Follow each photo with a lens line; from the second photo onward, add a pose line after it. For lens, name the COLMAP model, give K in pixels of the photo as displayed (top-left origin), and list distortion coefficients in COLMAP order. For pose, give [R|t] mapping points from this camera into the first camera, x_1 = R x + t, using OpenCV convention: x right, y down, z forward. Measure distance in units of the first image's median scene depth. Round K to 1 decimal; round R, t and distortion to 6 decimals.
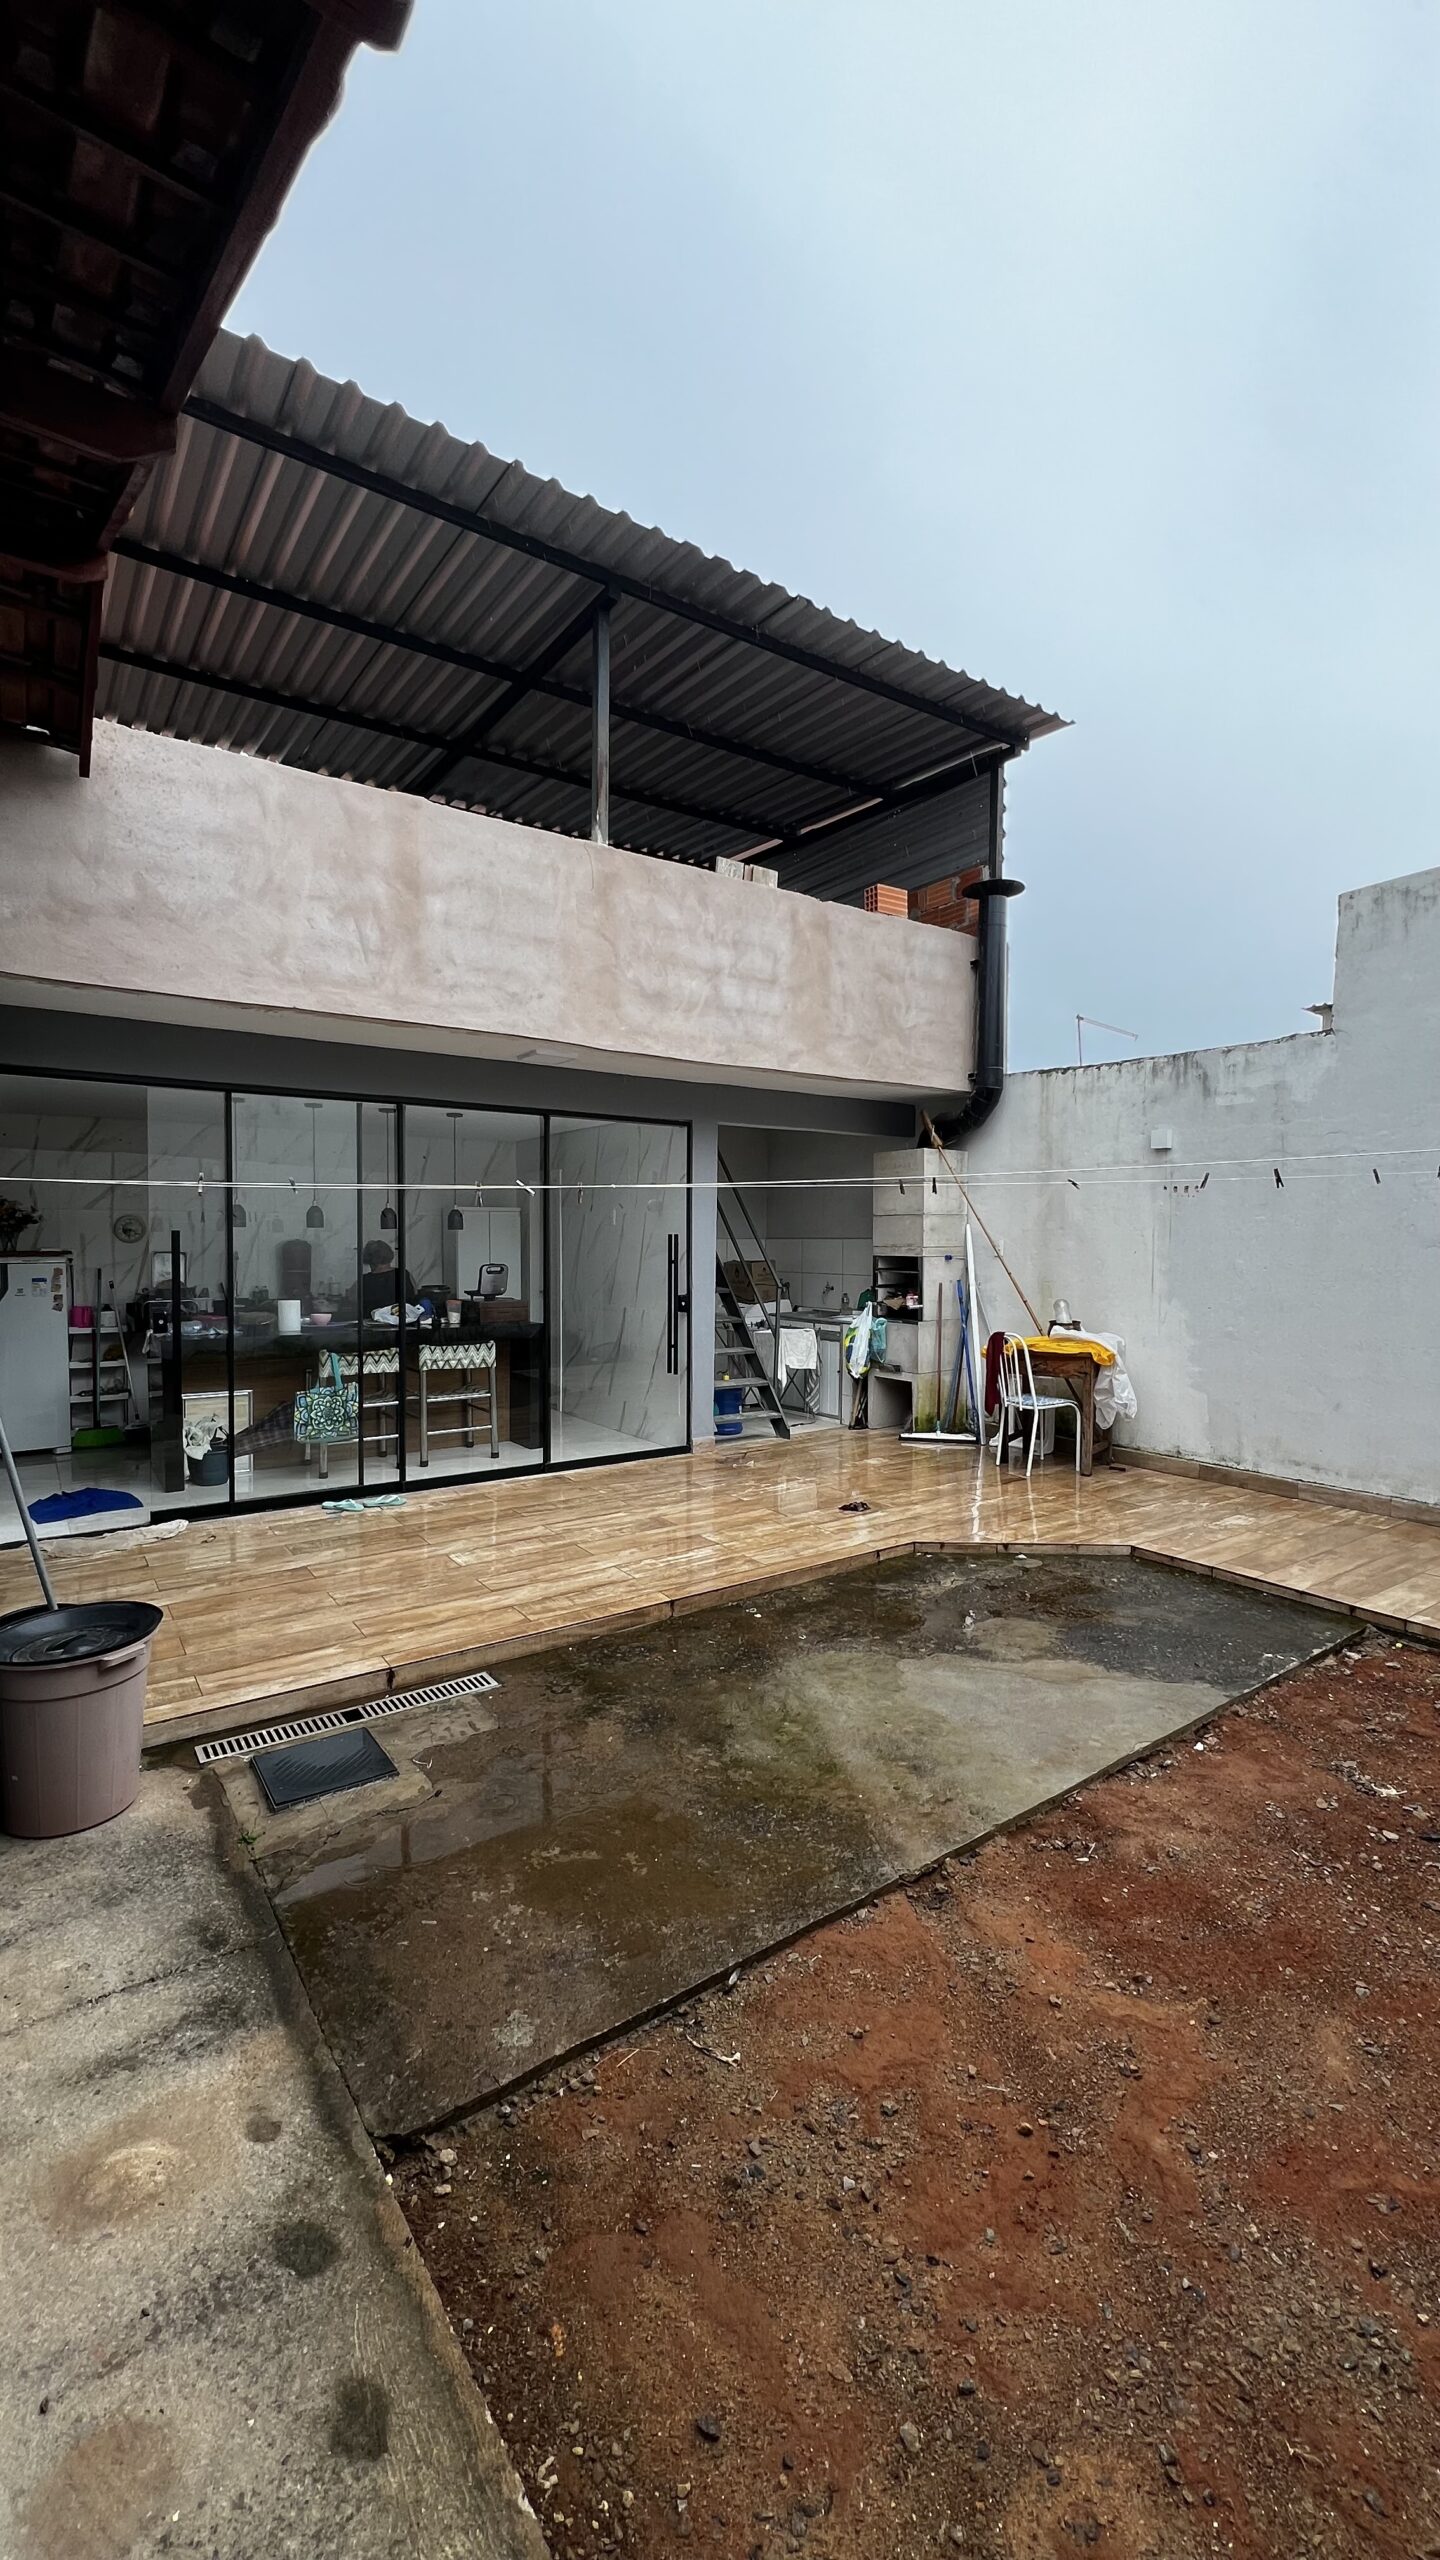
lens RADIAL K [[1024.0, 0, 721.4], [0, 1024.0, 1272.3], [0, 0, 1]] dist [-0.003121, 0.000998]
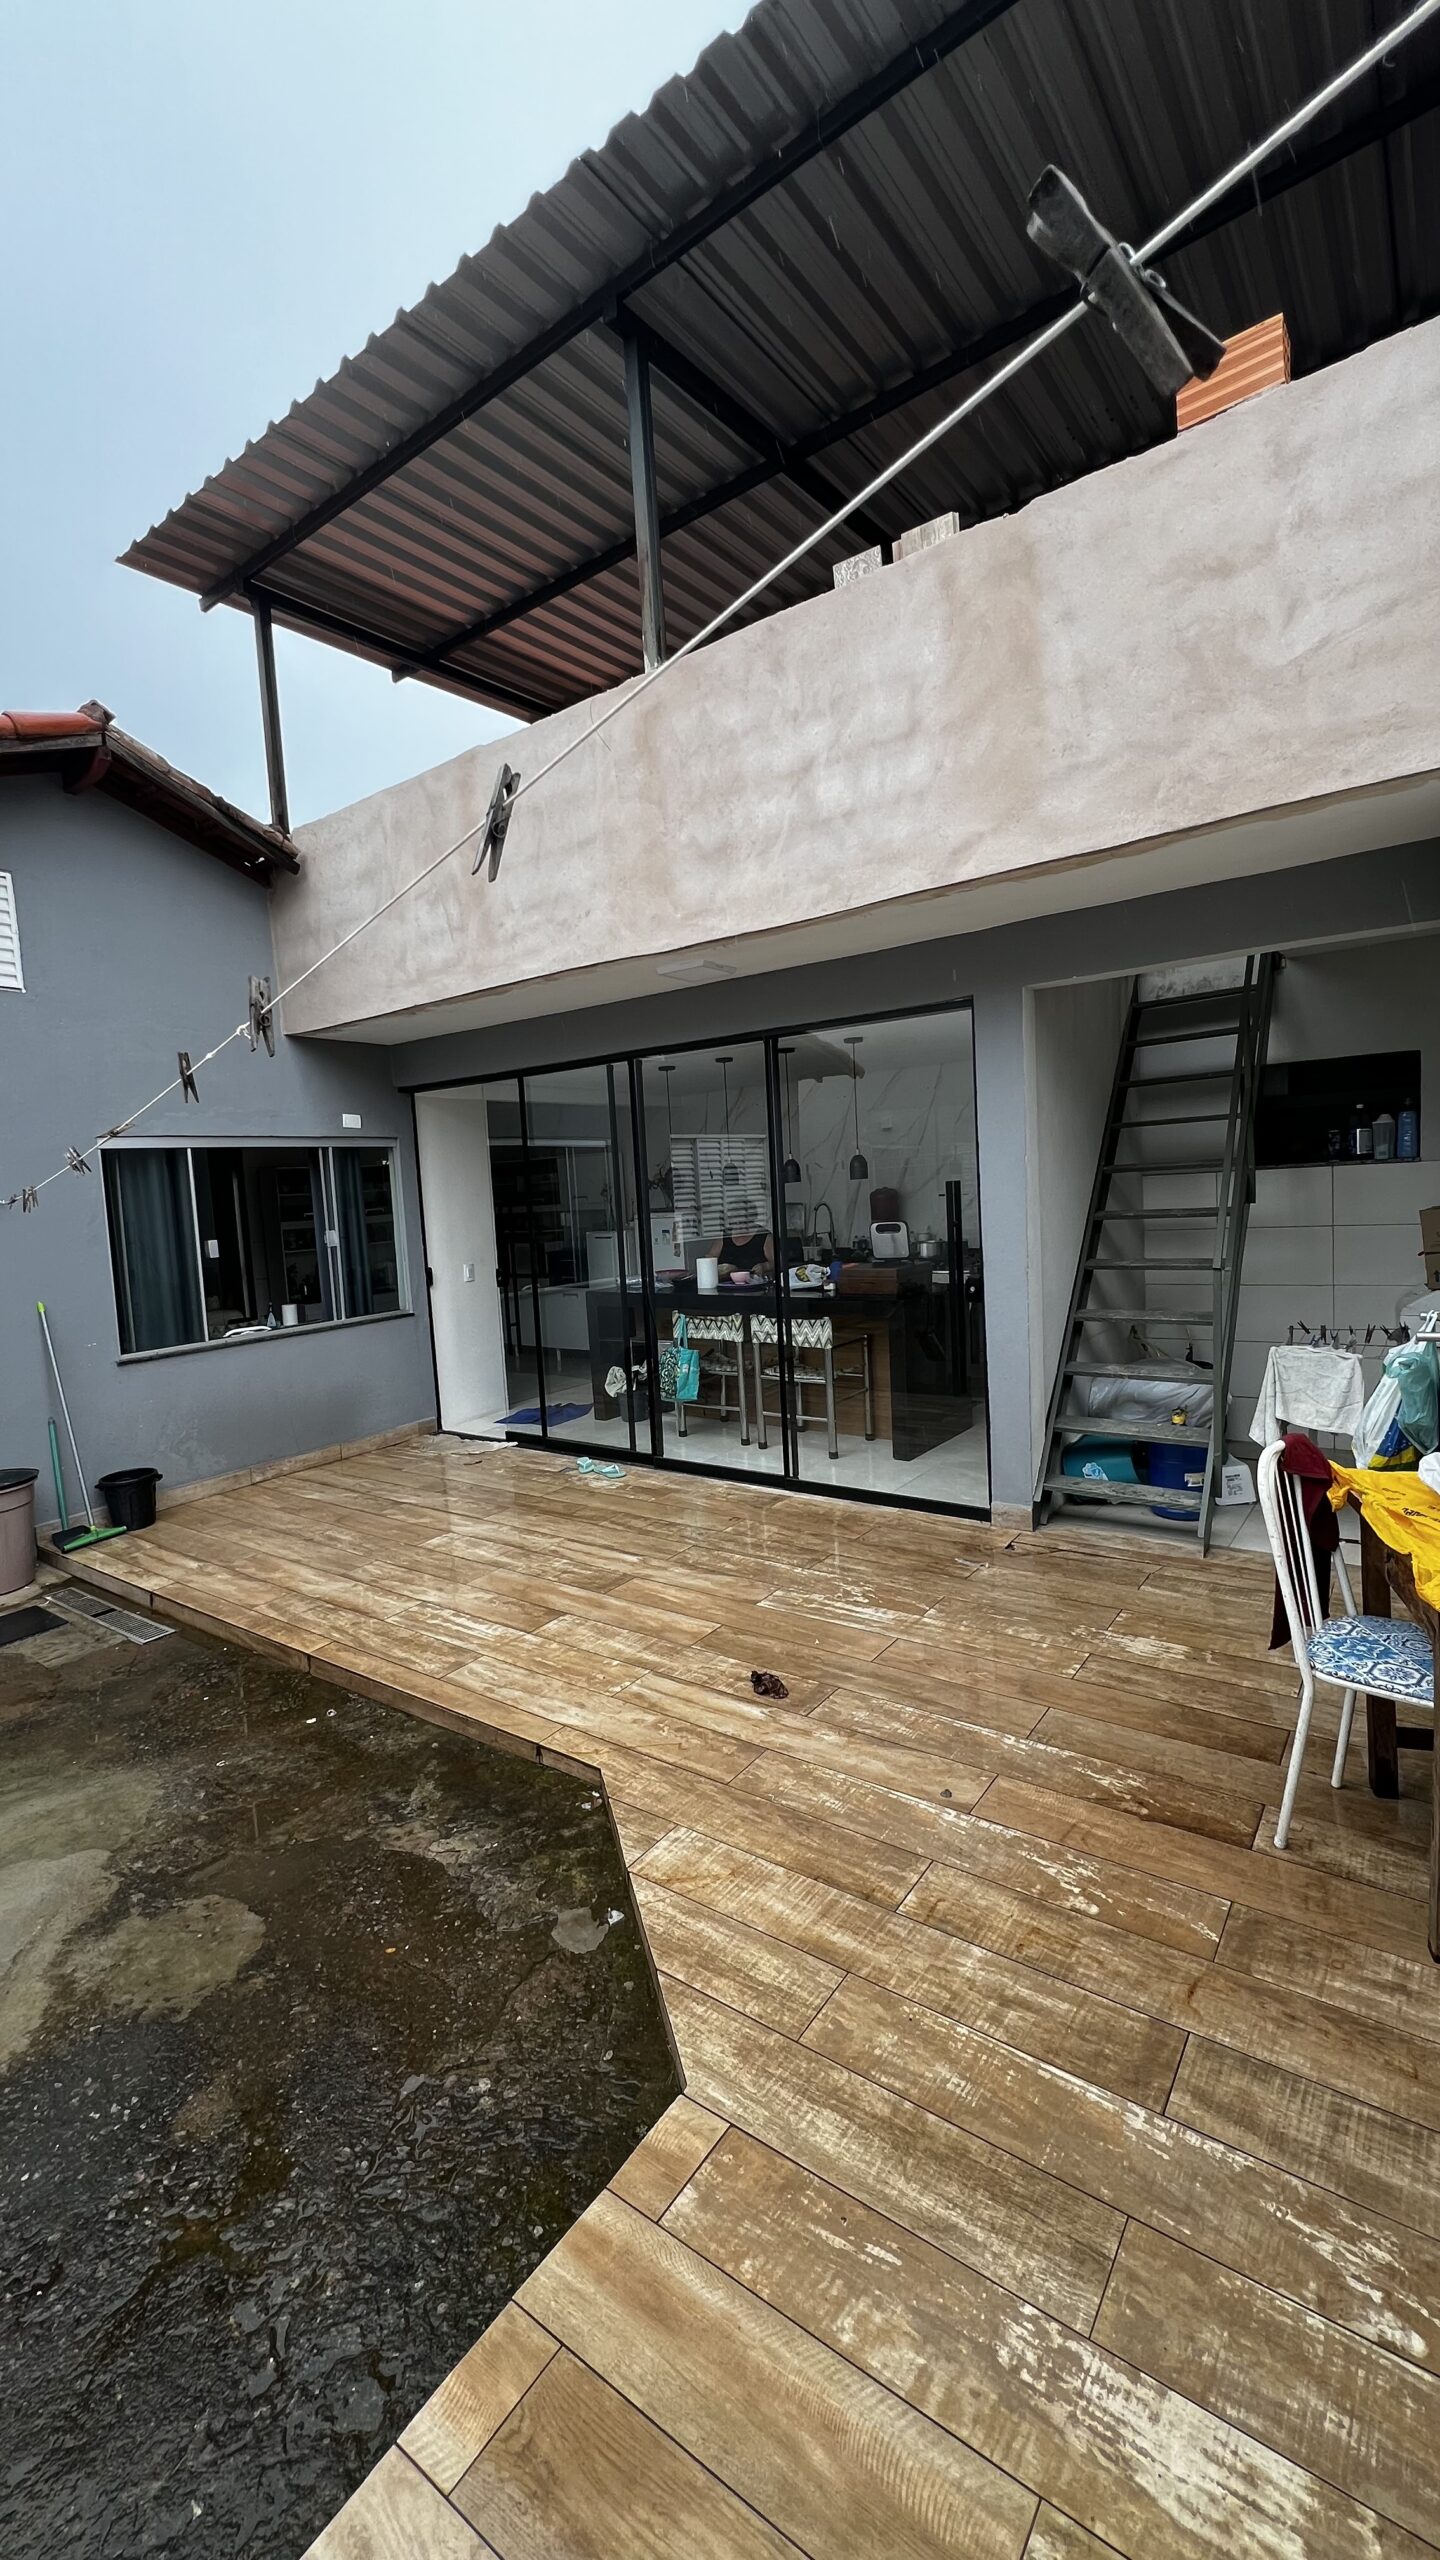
lens RADIAL K [[1024.0, 0, 721.4], [0, 1024.0, 1272.3], [0, 0, 1]] dist [-0.003121, 0.000998]
pose [[0.326599, 0.060090, -0.943251, 0.805143], [0.022916, 0.997180, 0.071460, -0.045696], [0.944885, -0.044955, 0.324301, 1.013317]]
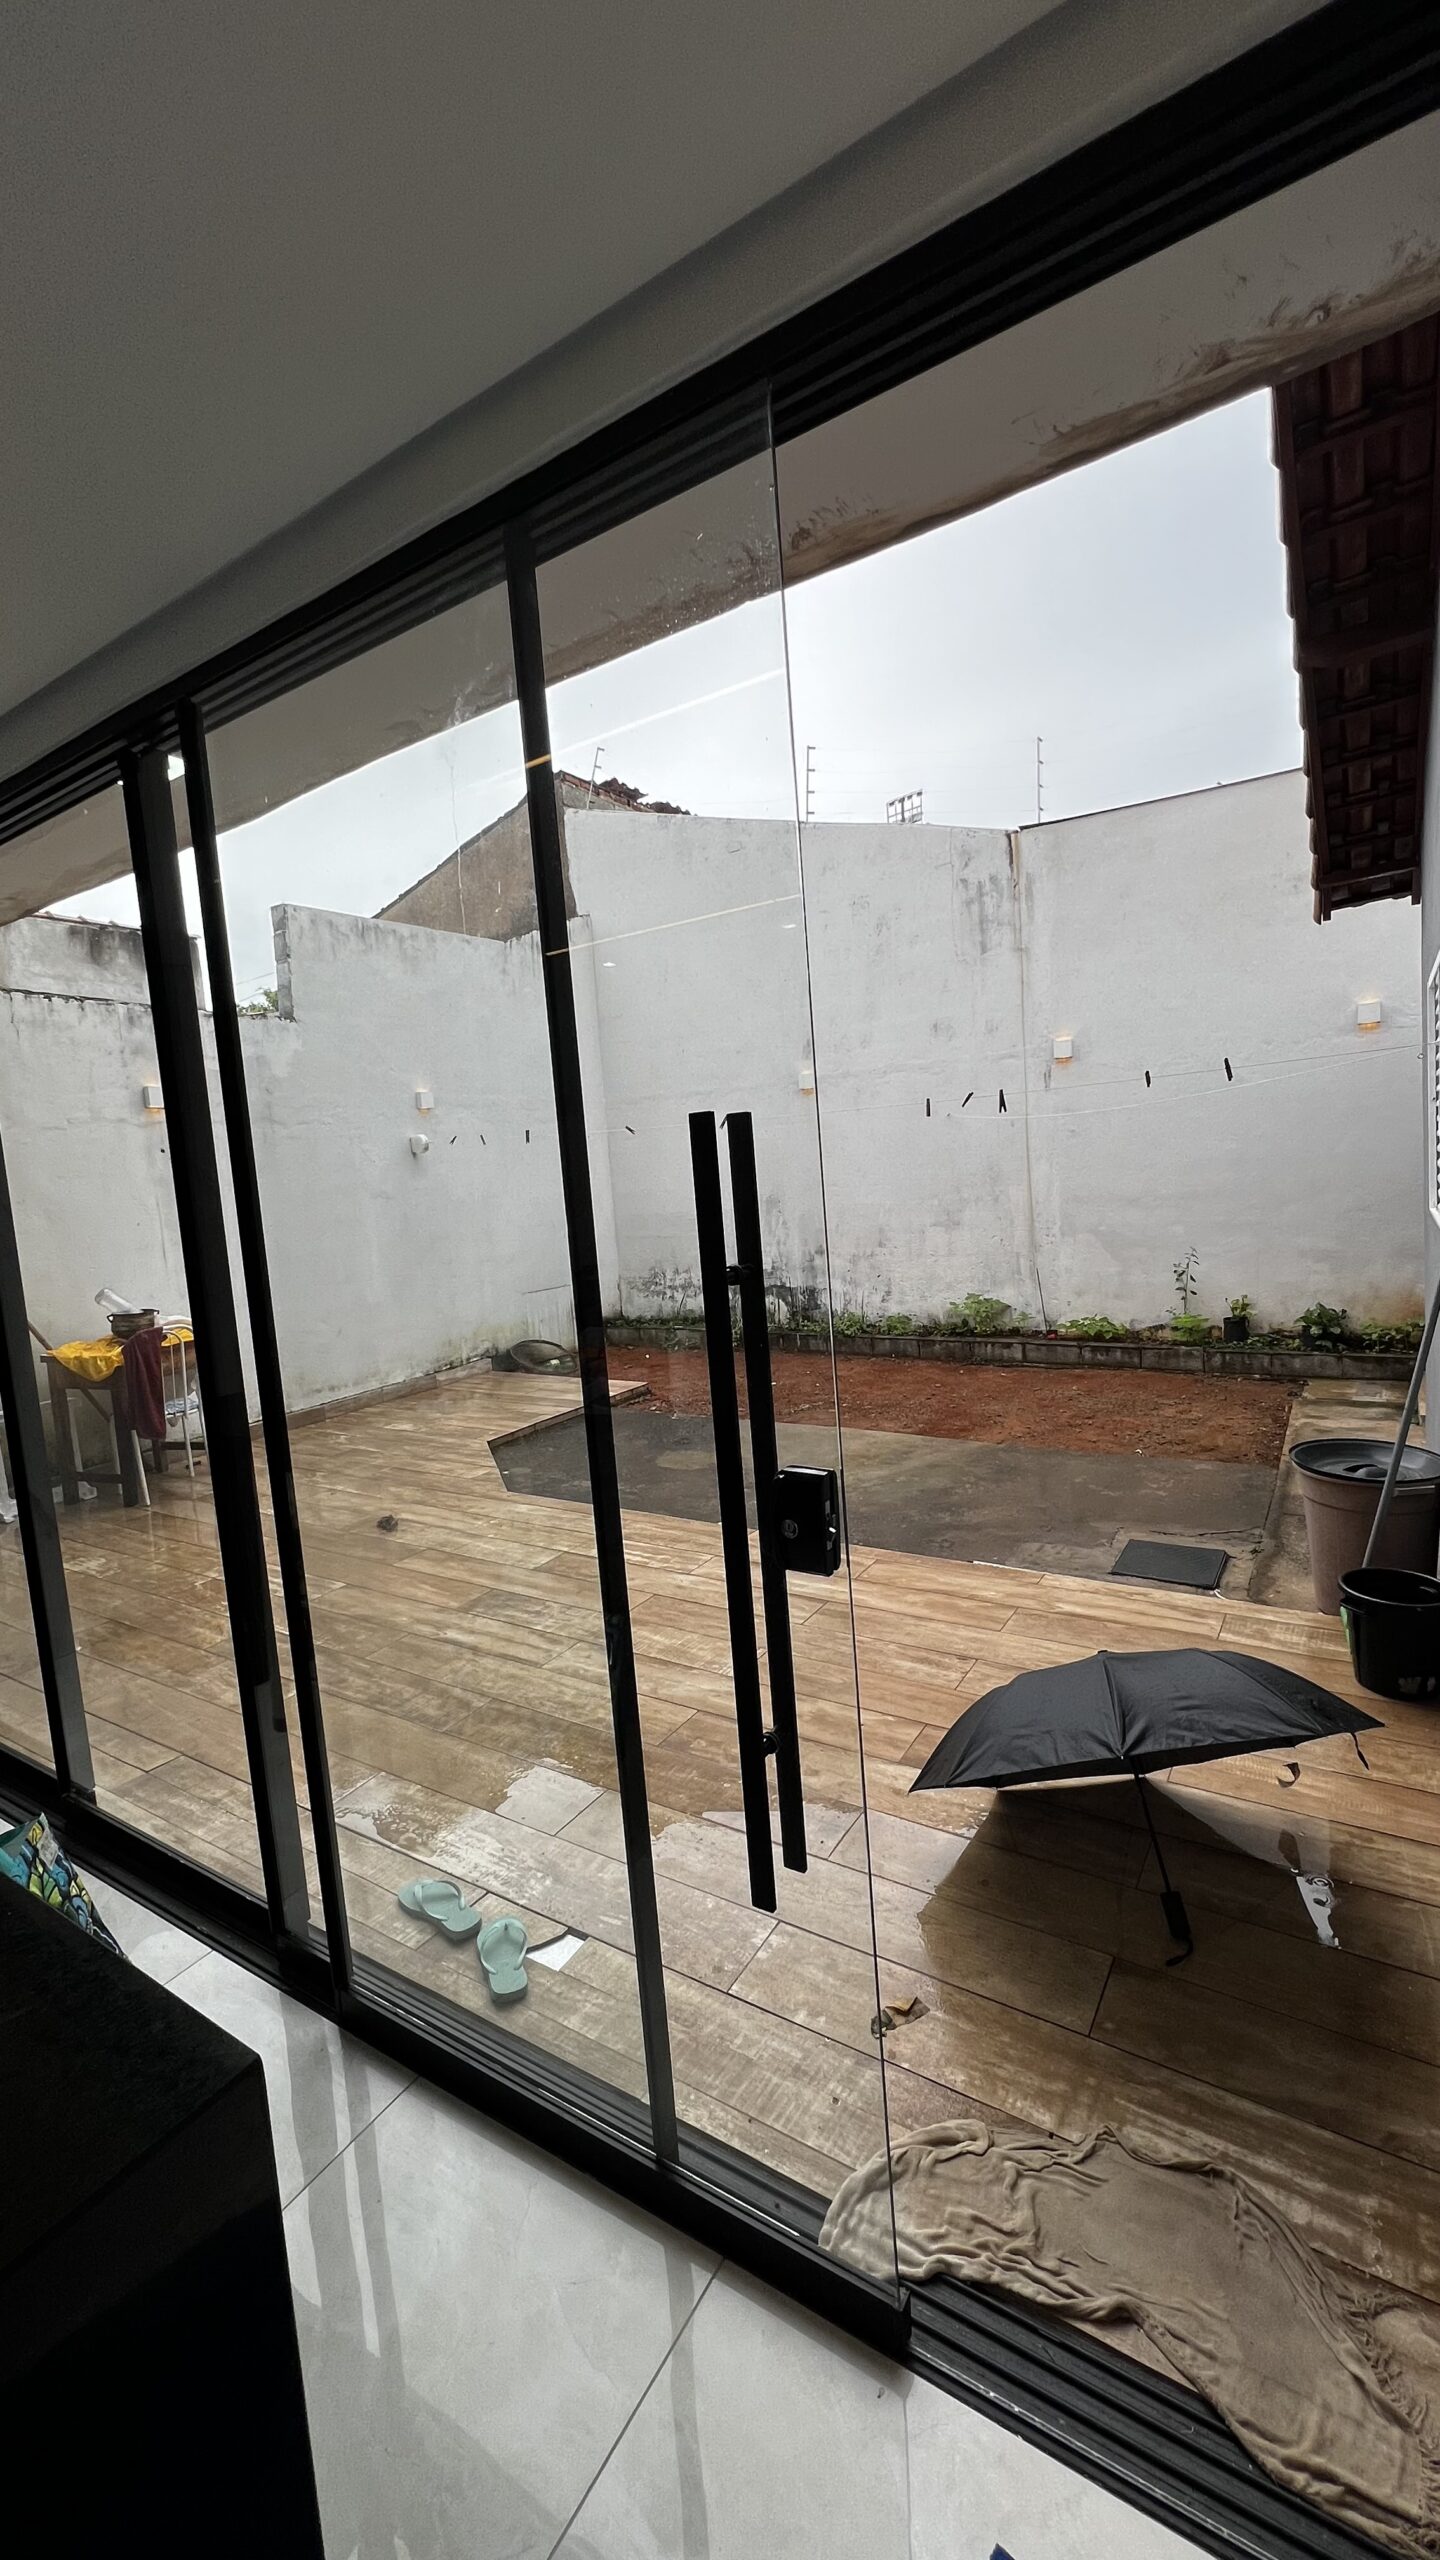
lens RADIAL K [[1026.8, 0, 725.6], [0, 1026.8, 1267.5], [0, 0, 1]] dist [-0.000562, -0.000032]
pose [[-0.384773, -0.059679, 0.921080, -0.884313], [0.106111, 0.988431, 0.108370, -0.036856], [-0.916892, 0.139434, -0.373989, 1.297262]]
